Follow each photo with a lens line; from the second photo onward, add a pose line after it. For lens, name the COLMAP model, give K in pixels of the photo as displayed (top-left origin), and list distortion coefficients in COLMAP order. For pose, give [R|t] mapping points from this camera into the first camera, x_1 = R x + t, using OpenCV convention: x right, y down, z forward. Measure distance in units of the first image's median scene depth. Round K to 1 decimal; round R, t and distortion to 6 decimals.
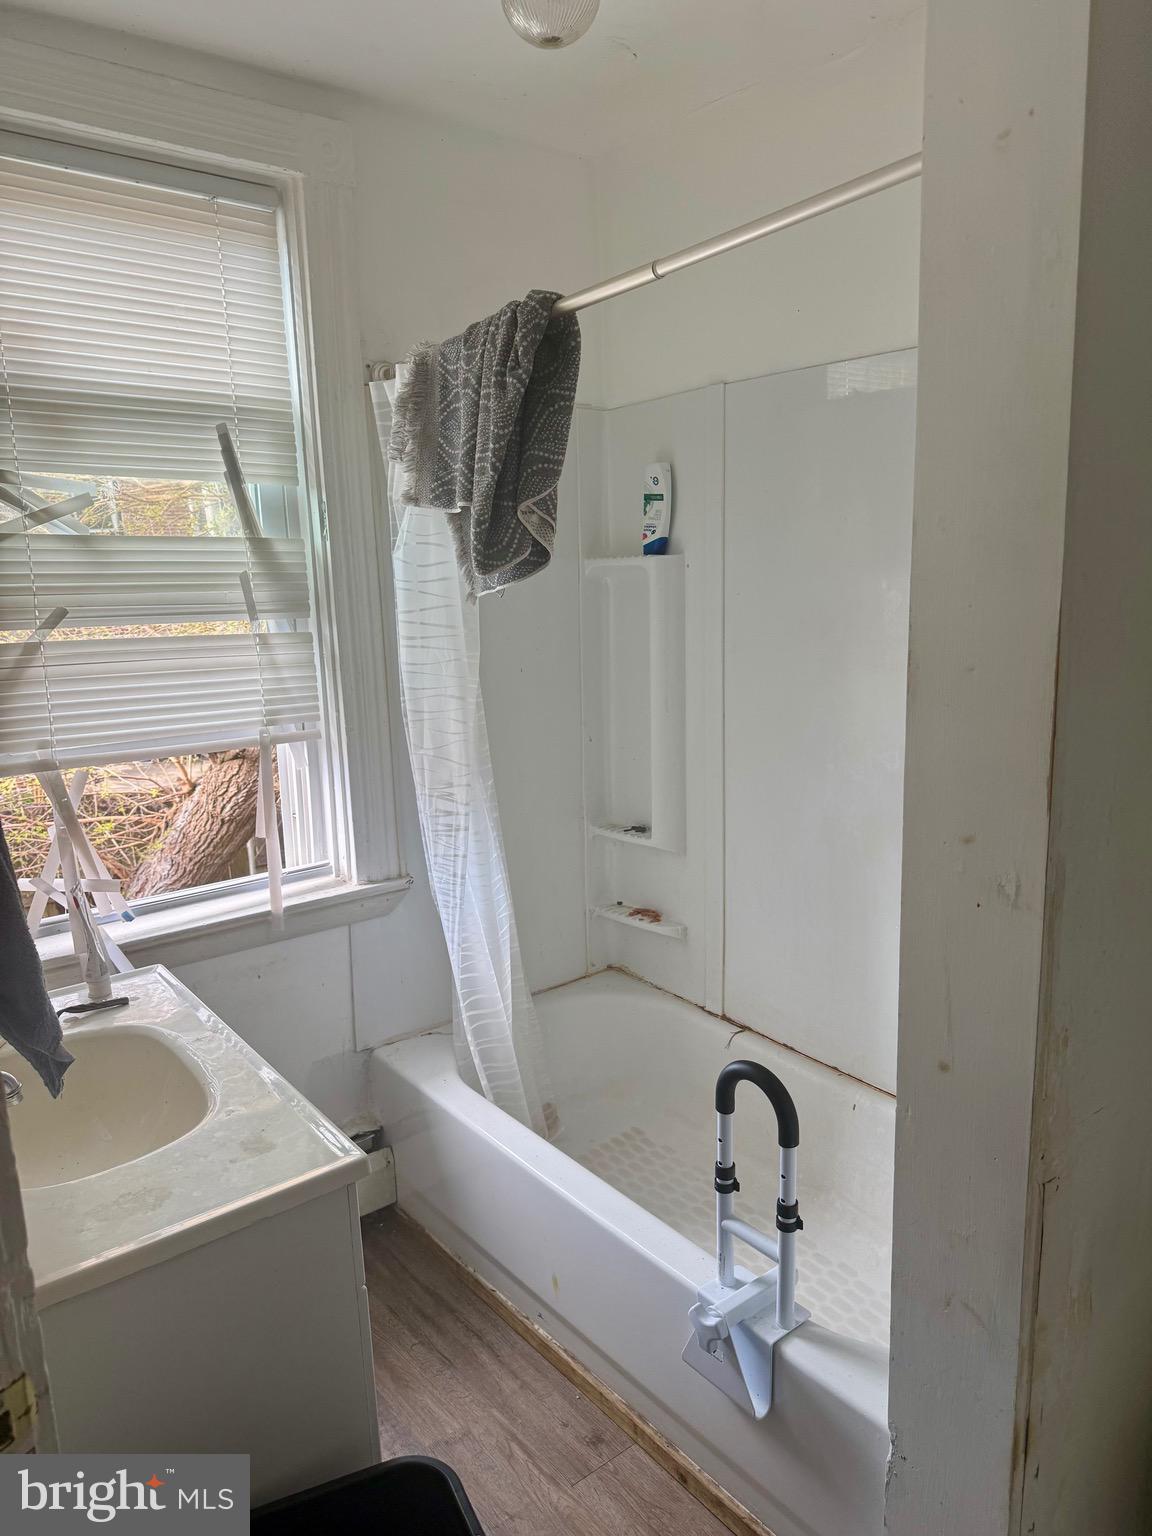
lens RADIAL K [[1078.9, 0, 573.8], [0, 1078.9, 771.3], [0, 0, 1]] dist [0.122273, -0.184812]
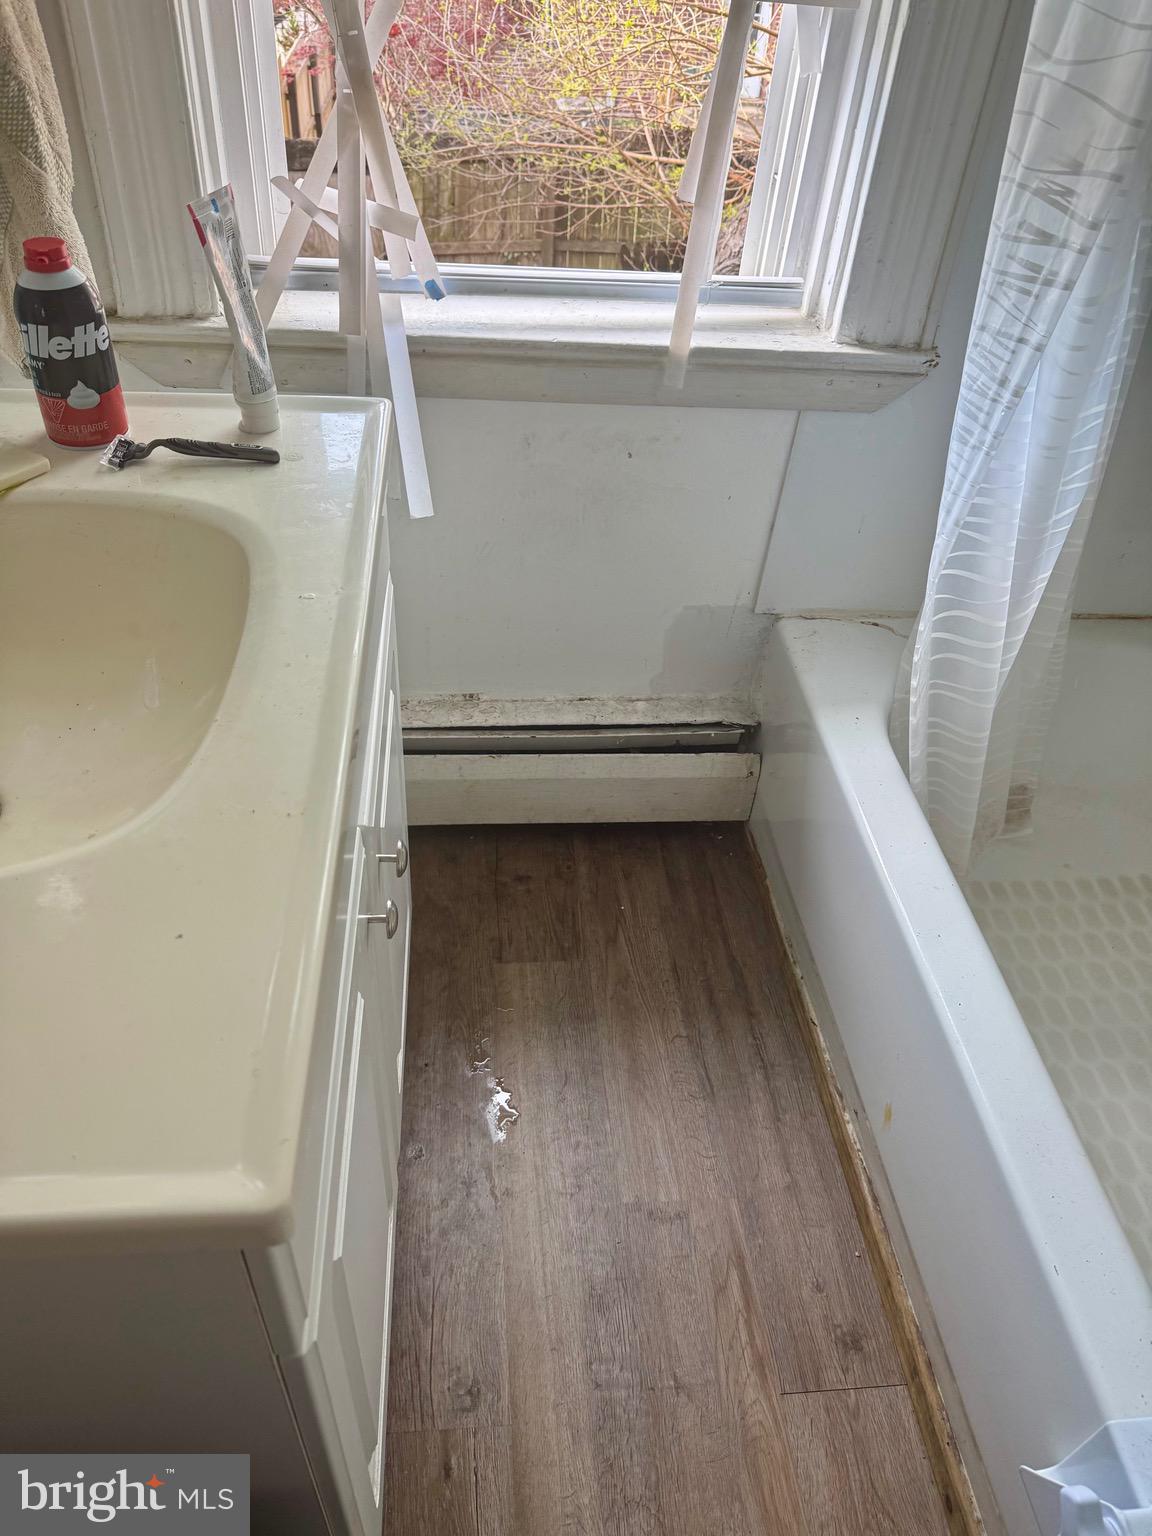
lens RADIAL K [[1078.5, 0, 573.4], [0, 1078.5, 760.0], [0, 0, 1]] dist [0.031801, -0.043913]
pose [[0.833383, 0.421383, -0.357643, -0.027013], [-0.194817, 0.829520, 0.523396, 0.020918], [0.517222, -0.366515, 0.773400, 0.467747]]
